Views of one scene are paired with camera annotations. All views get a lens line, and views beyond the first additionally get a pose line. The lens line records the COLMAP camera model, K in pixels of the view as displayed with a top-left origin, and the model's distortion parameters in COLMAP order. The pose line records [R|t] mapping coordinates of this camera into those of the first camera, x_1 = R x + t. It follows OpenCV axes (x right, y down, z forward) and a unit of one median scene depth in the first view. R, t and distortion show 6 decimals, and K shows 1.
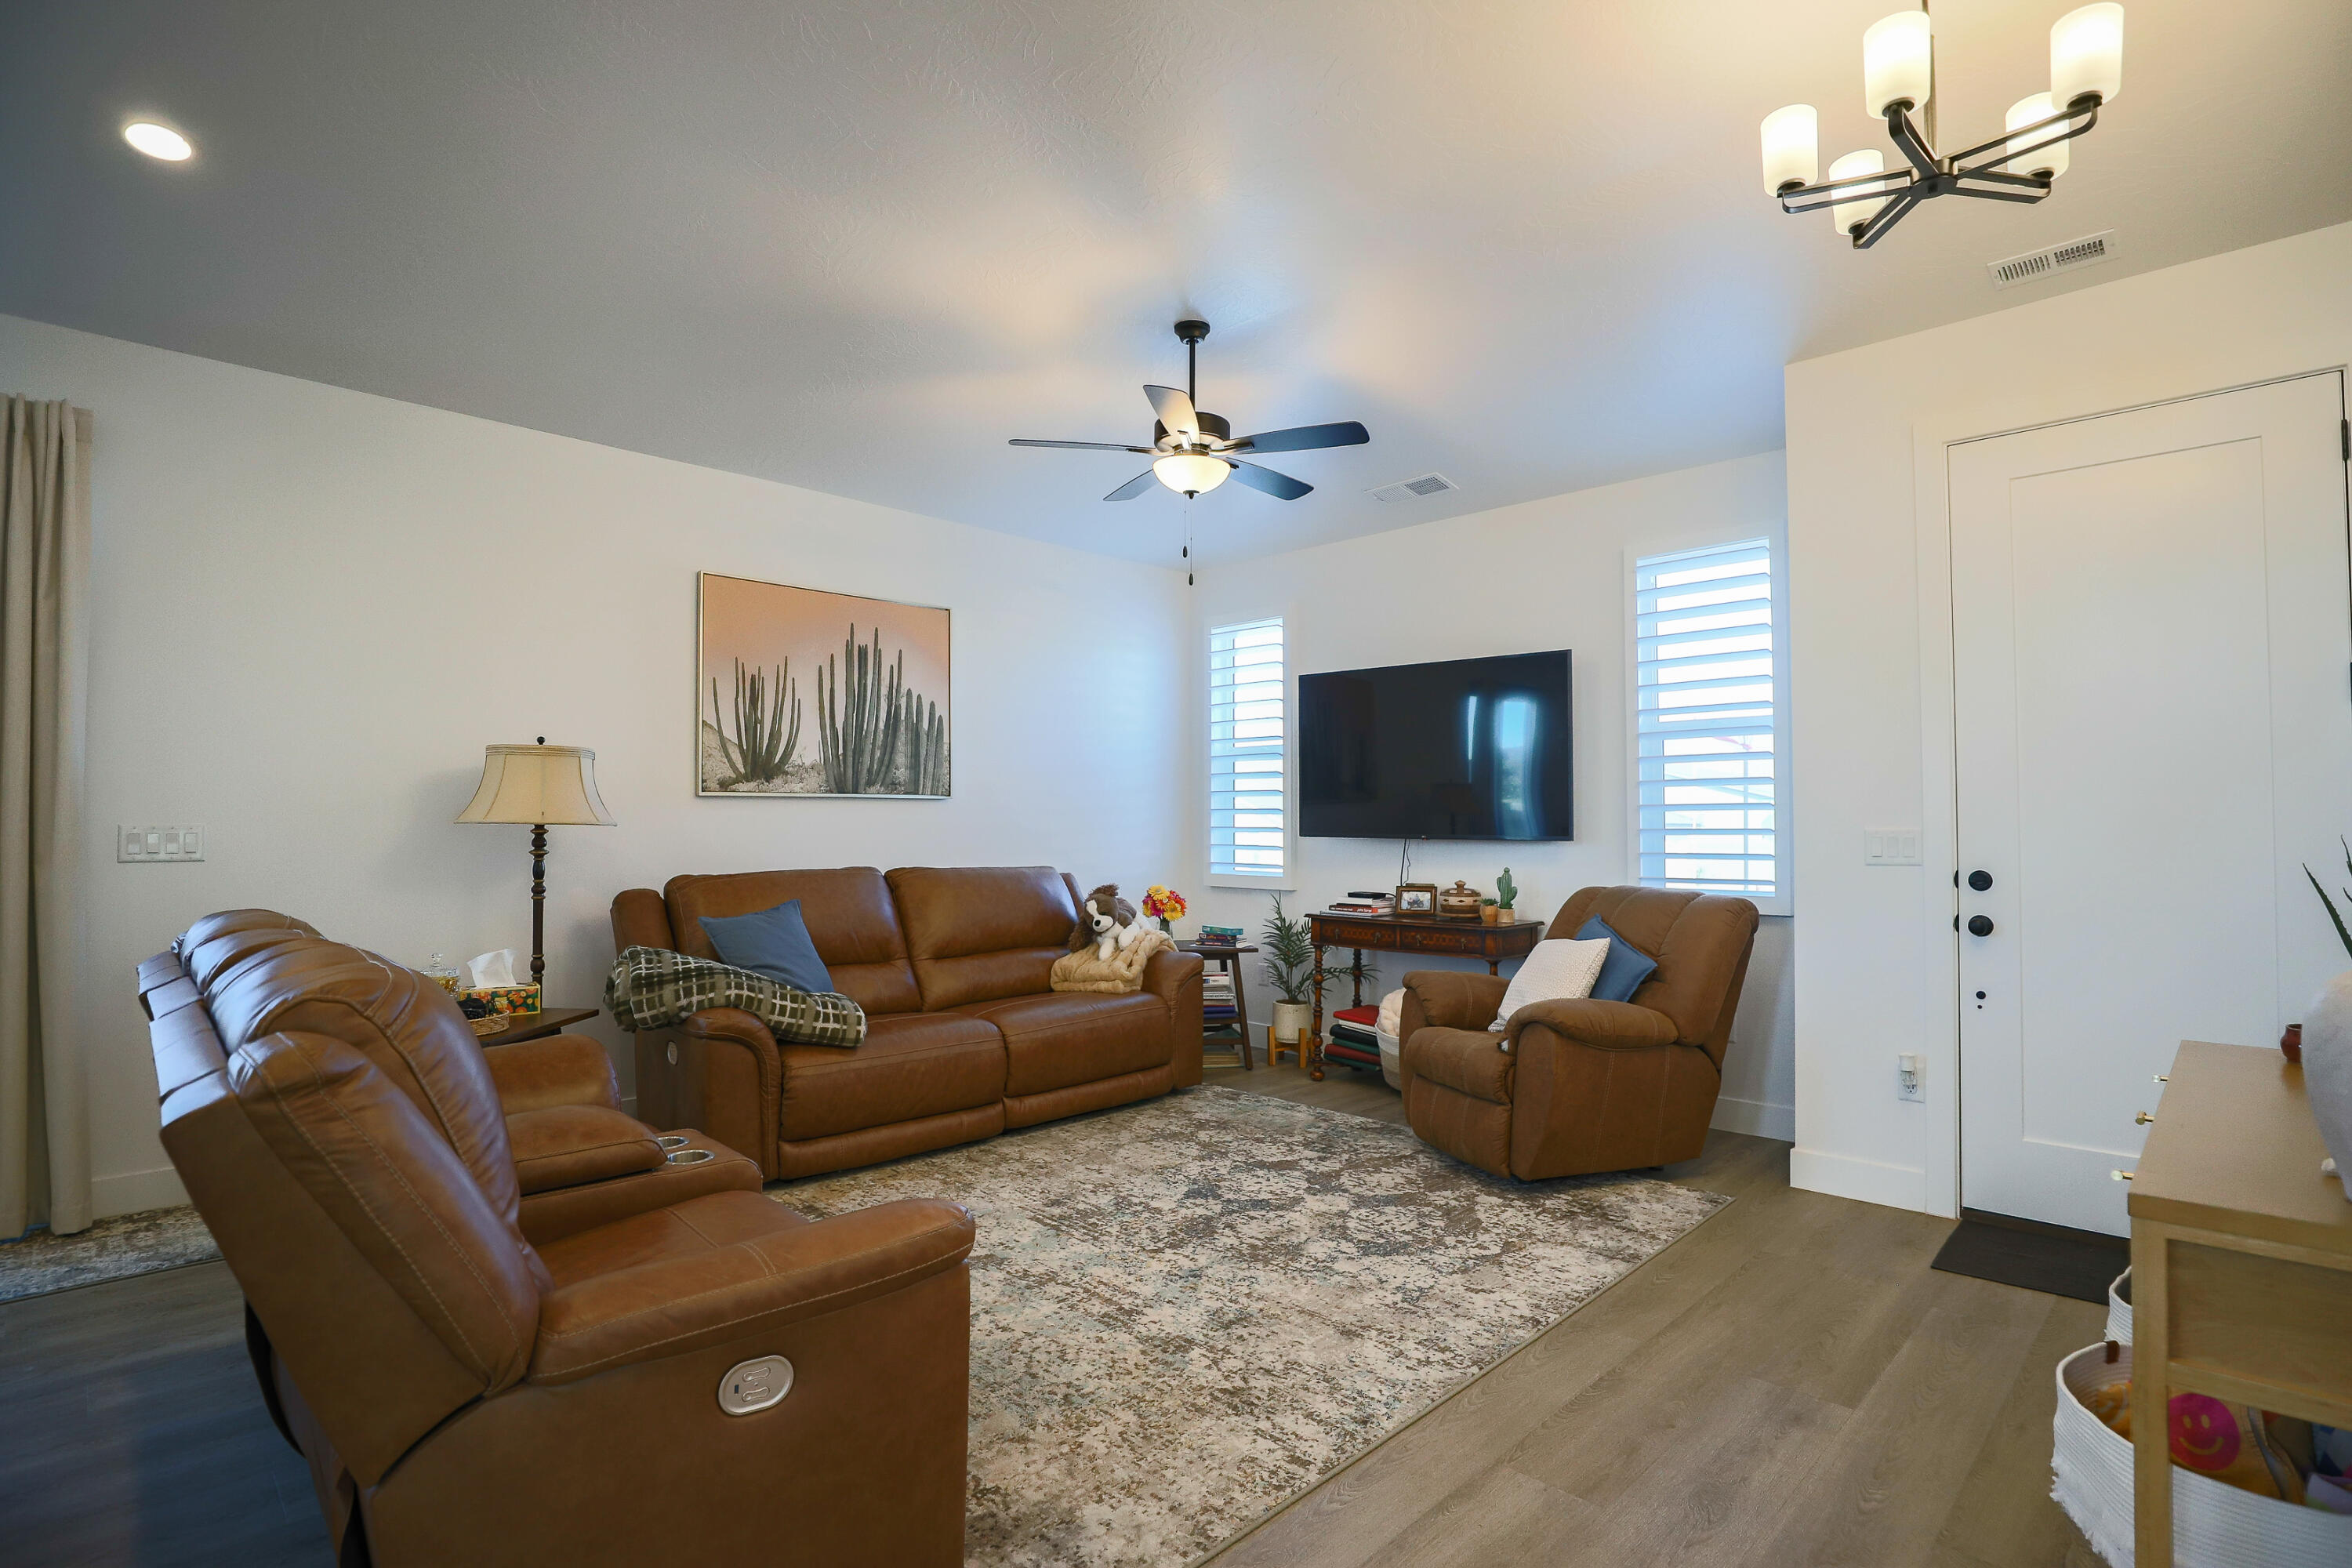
lens RADIAL K [[1138.3, 0, 1175.1], [0, 1138.3, 794.0], [0, 0, 1]] dist [-0.039869, -0.000366]
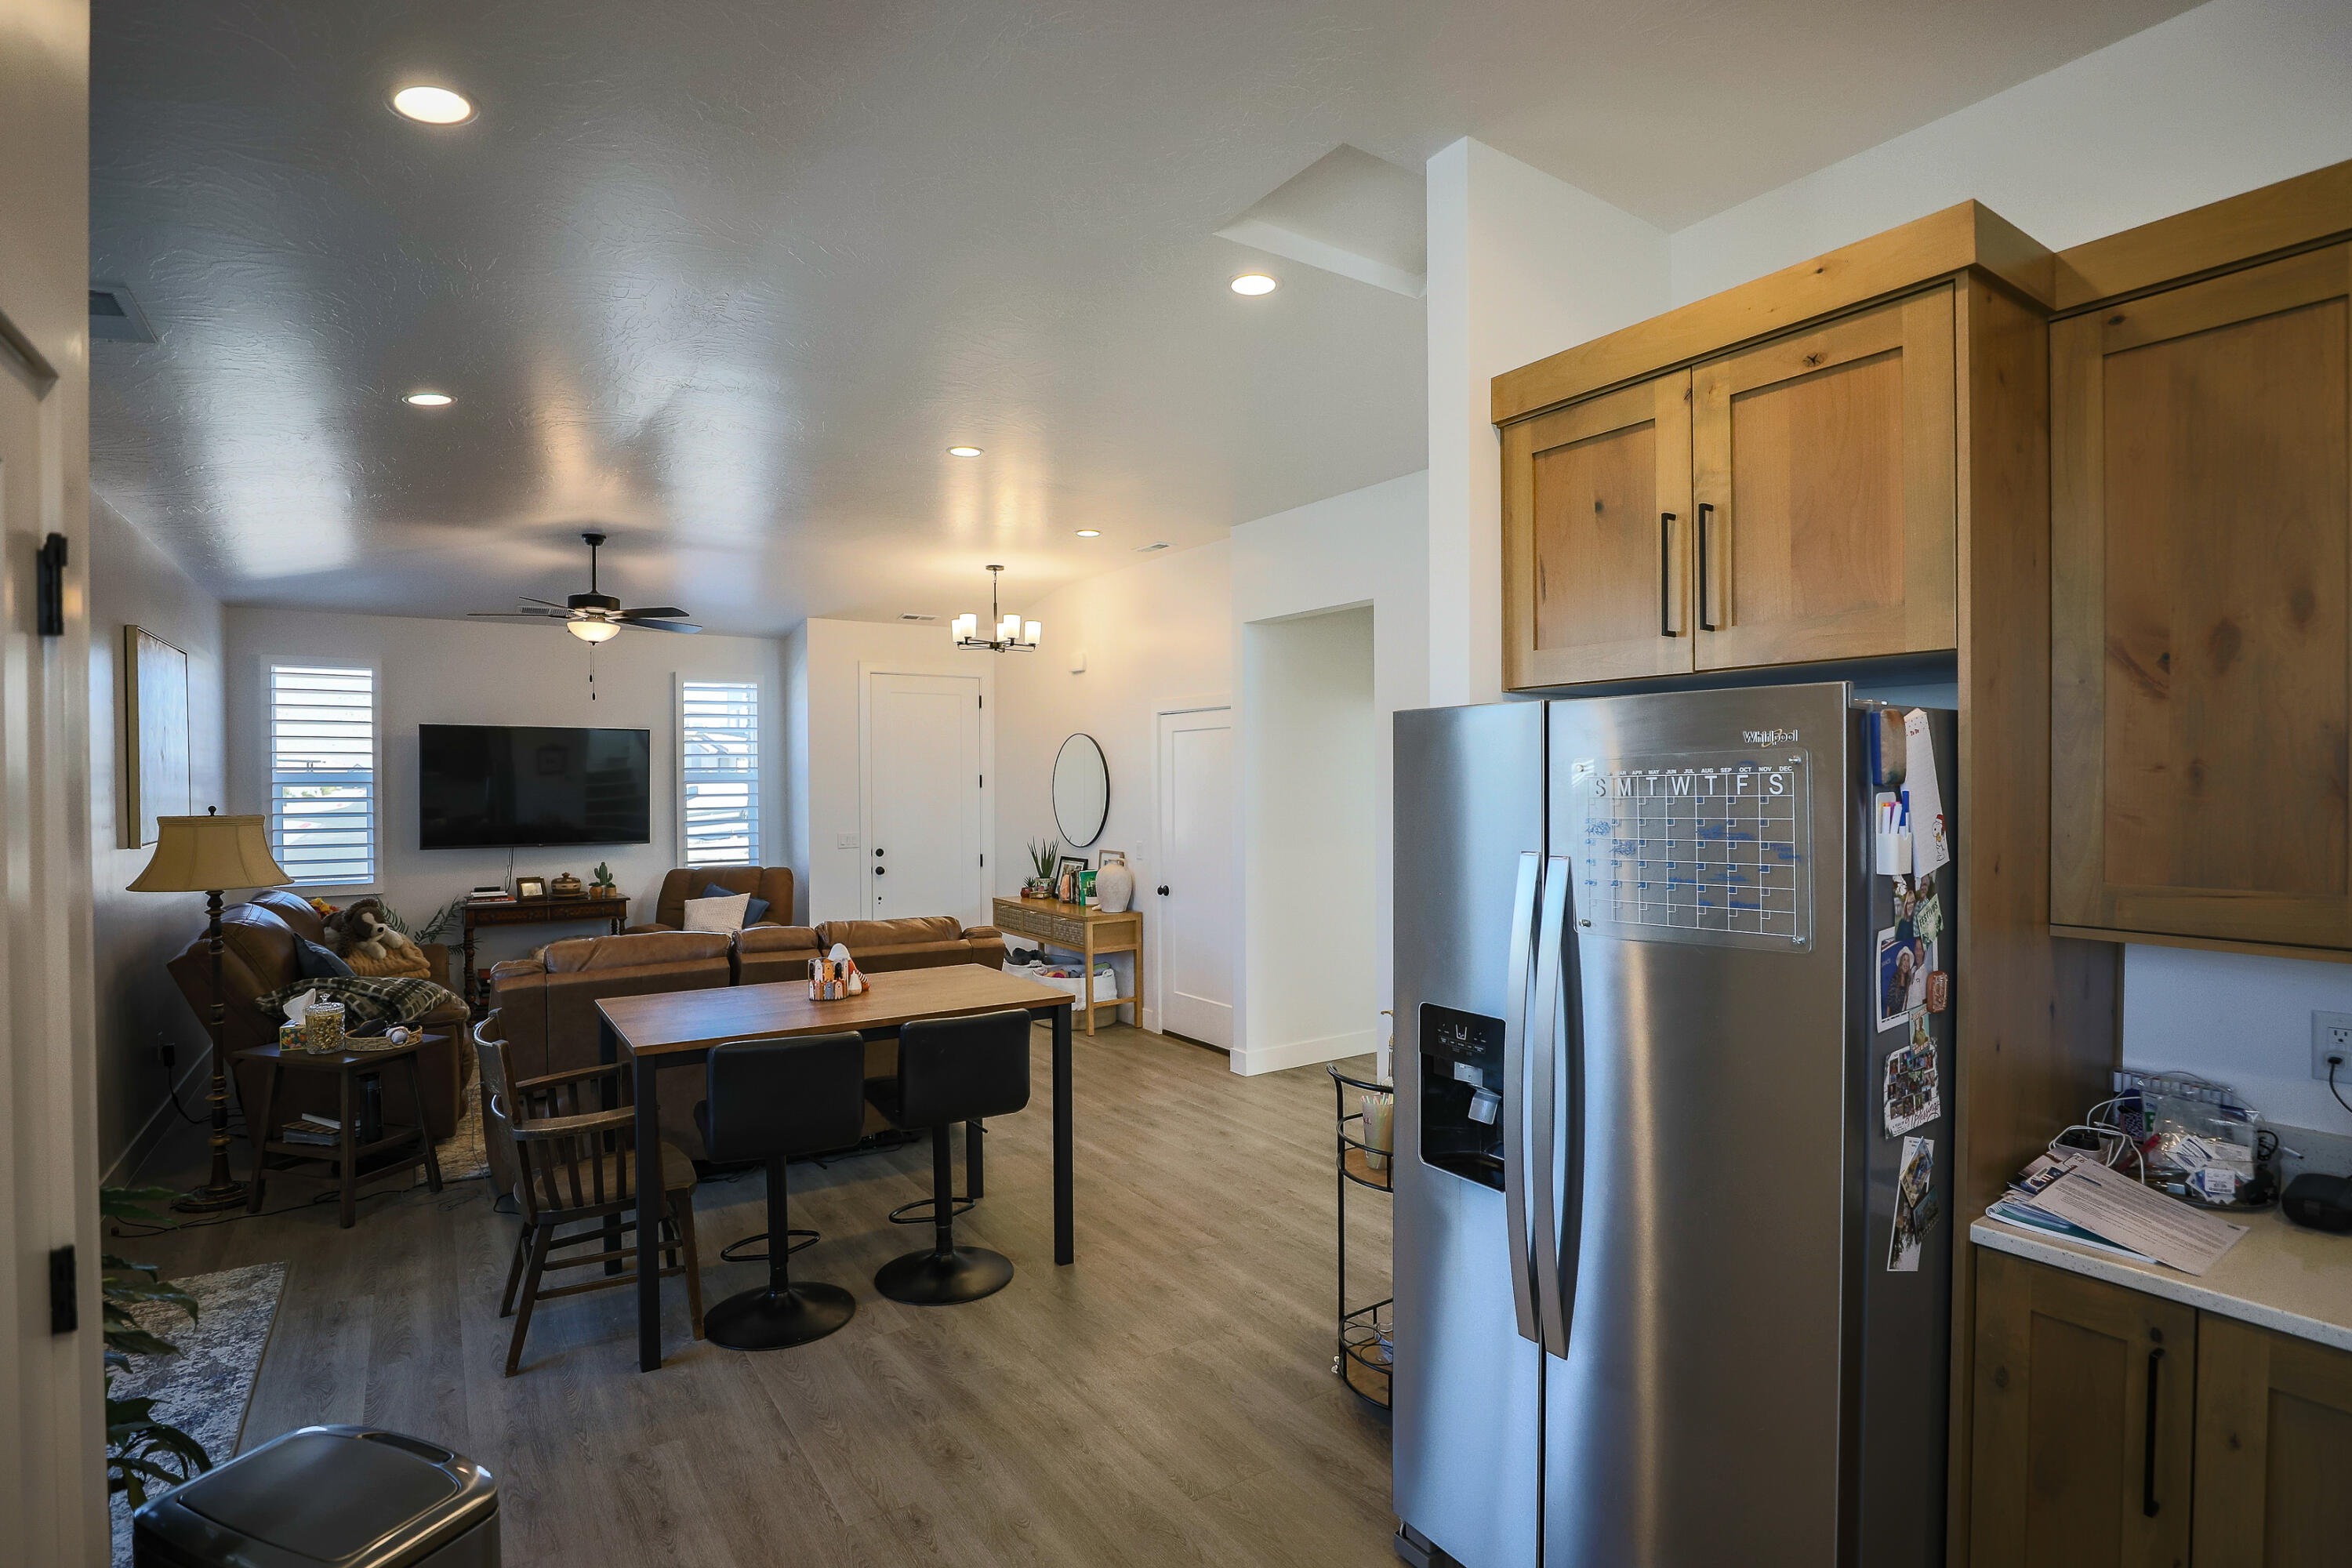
lens RADIAL K [[1138.3, 0, 1178.1], [0, 1138.3, 779.0], [0, 0, 1]] dist [-0.039869, -0.000366]
pose [[0.195613, -0.003168, 0.980676, -1.065154], [-0.021224, 0.999747, 0.007463, -0.078238], [-0.980451, -0.022274, 0.195497, -0.096144]]
